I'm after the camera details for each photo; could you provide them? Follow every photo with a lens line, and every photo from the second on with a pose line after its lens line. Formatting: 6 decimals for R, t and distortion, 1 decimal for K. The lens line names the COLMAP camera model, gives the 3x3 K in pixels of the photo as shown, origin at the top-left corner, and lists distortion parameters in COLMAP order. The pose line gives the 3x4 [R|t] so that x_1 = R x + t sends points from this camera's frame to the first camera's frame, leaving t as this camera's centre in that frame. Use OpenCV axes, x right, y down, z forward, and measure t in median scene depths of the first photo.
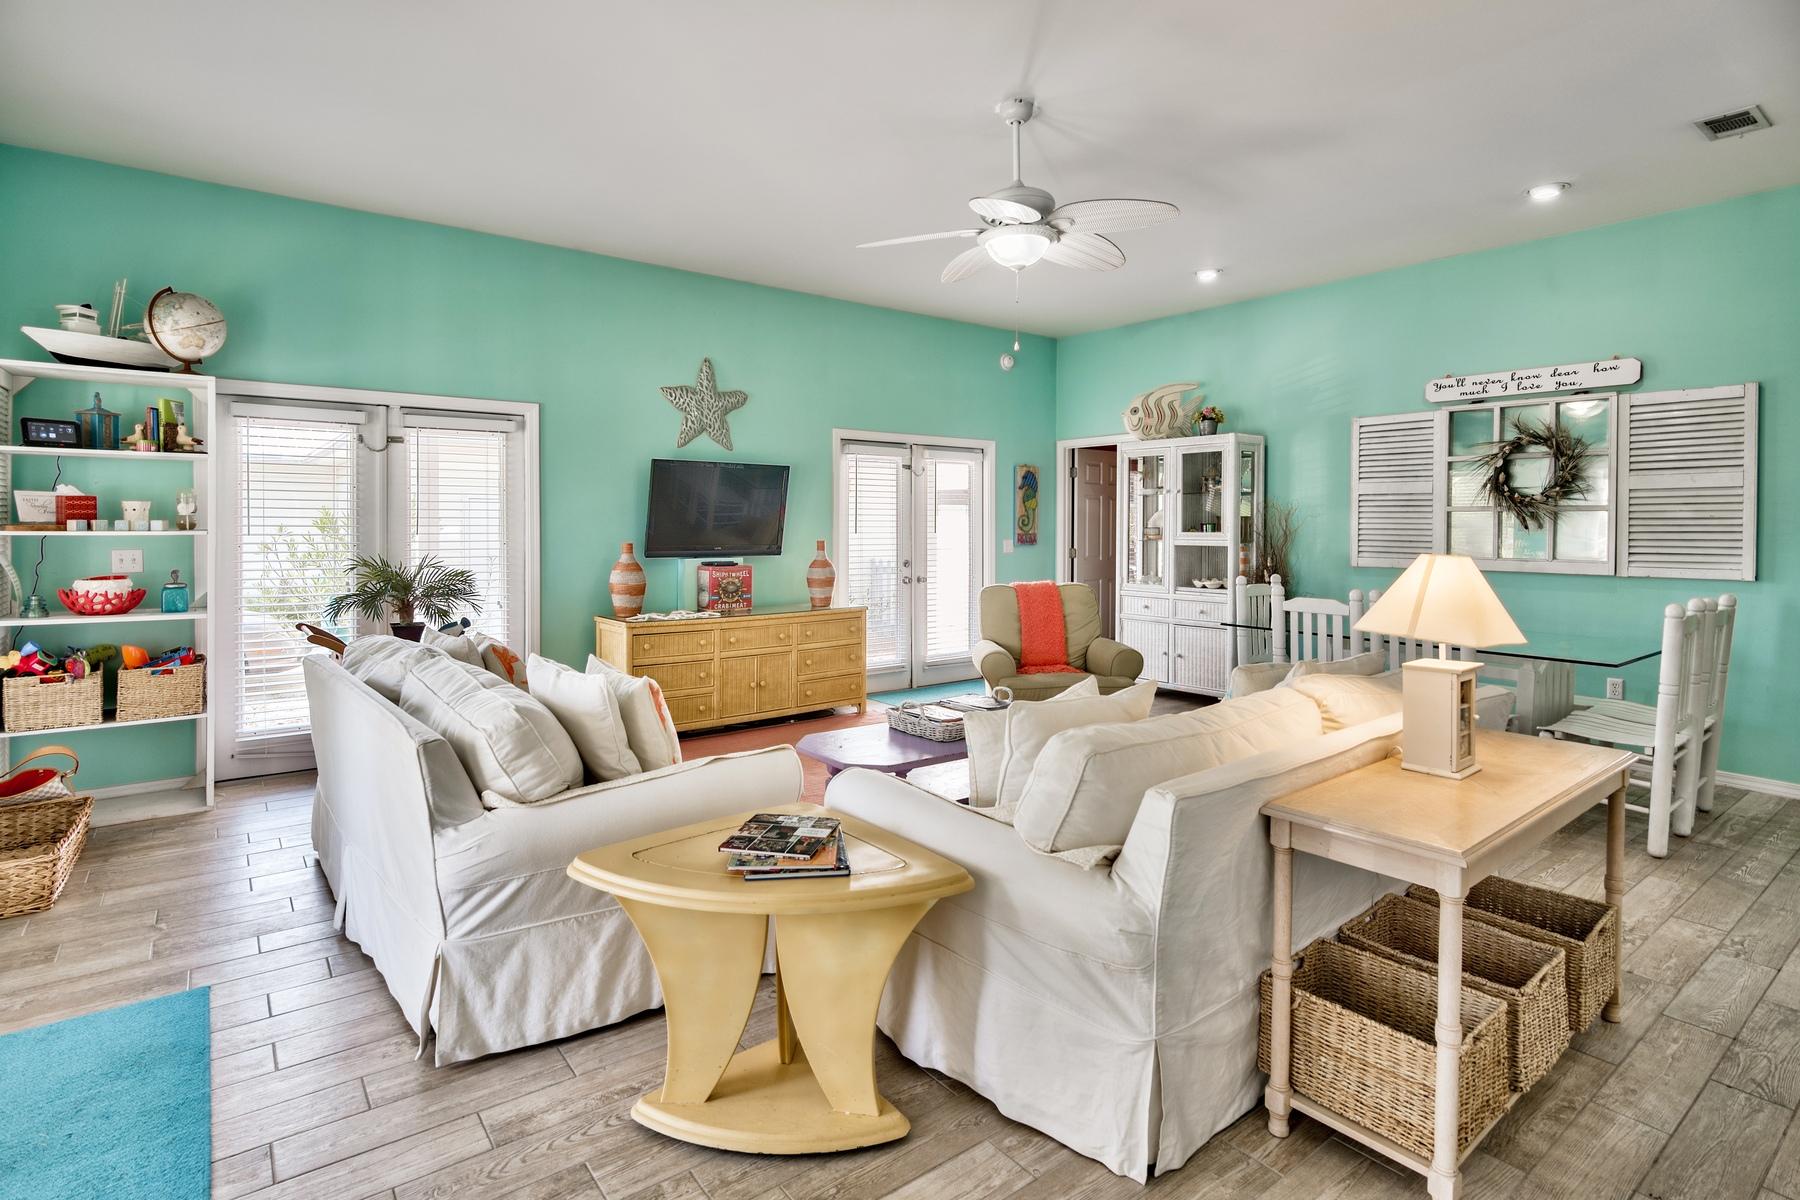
lens RADIAL K [[905.3, 0, 904.8], [0, 905.3, 535.1], [0, 0, 1]] dist [0.005365, 0.000339]
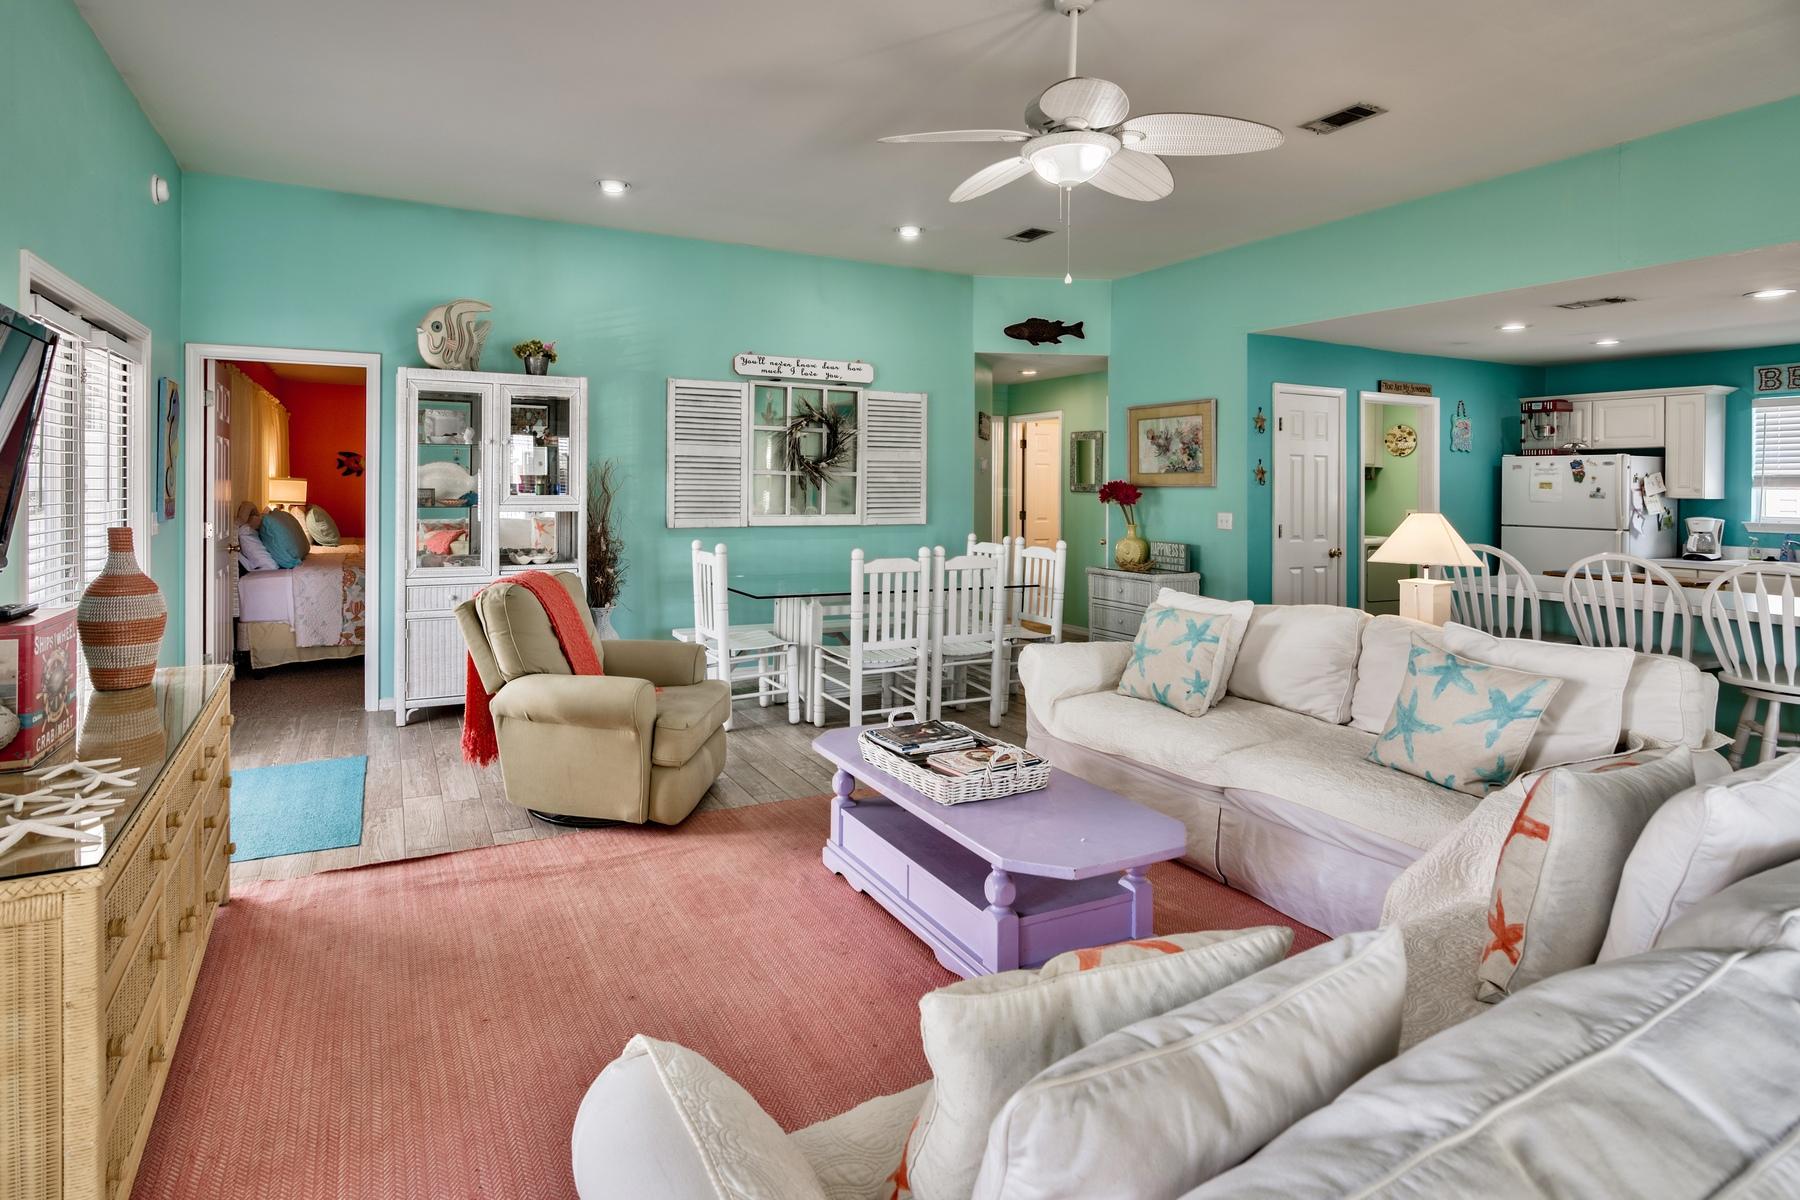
lens RADIAL K [[933.0, 0, 840.0], [0, 933.0, 488.8], [0, 0, 1]] dist [0.000692, 0.000057]
pose [[0.201878, -0.005154, 0.979397, -0.501675], [0.004662, 0.999980, 0.004302, -0.012964], [-0.979400, 0.003697, 0.201898, 0.666834]]
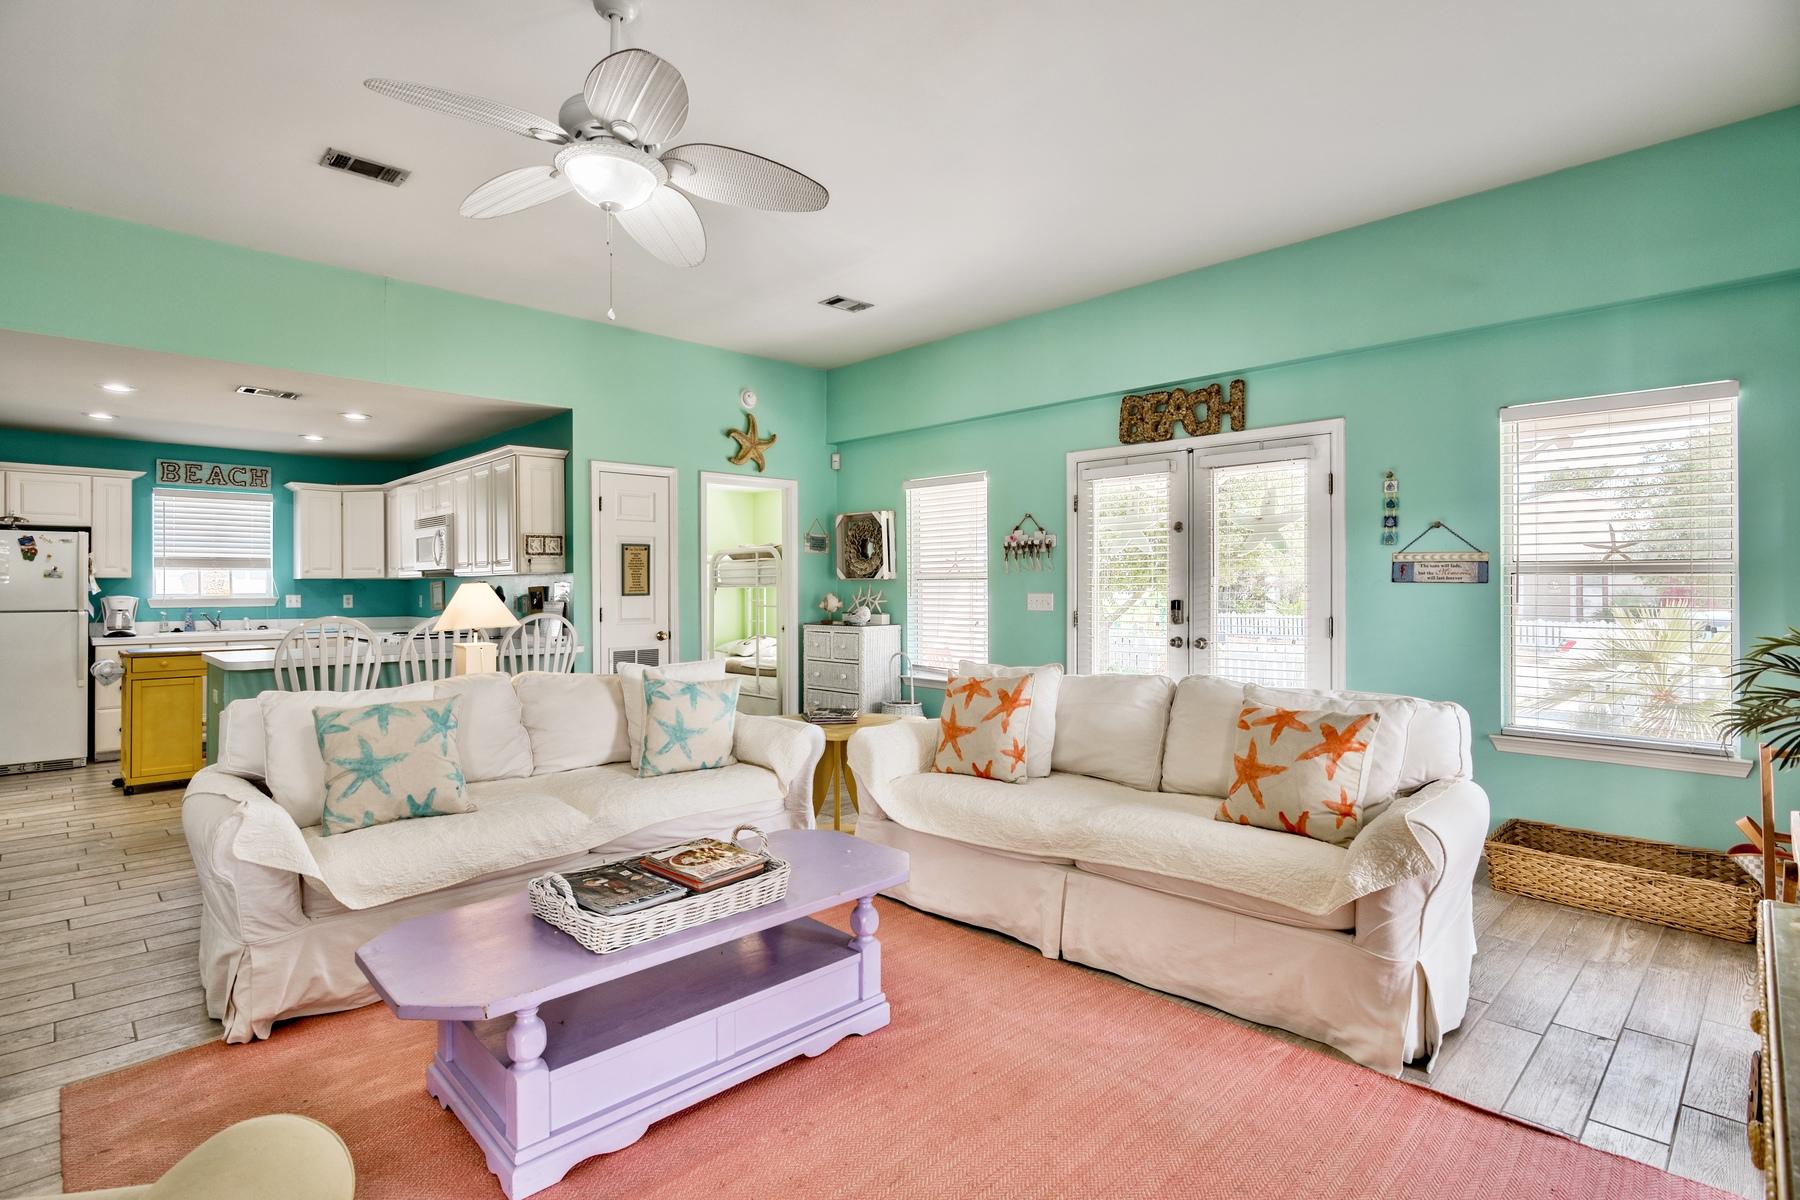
lens RADIAL K [[904.8, 0, 902.0], [0, 904.8, 582.8], [0, 0, 1]] dist [-0.000245, -0.000220]
pose [[-0.994456, -0.001994, -0.105136, -0.025645], [-0.003101, 0.999942, 0.010361, 0.000408], [0.105110, 0.010629, -0.994404, 1.143122]]
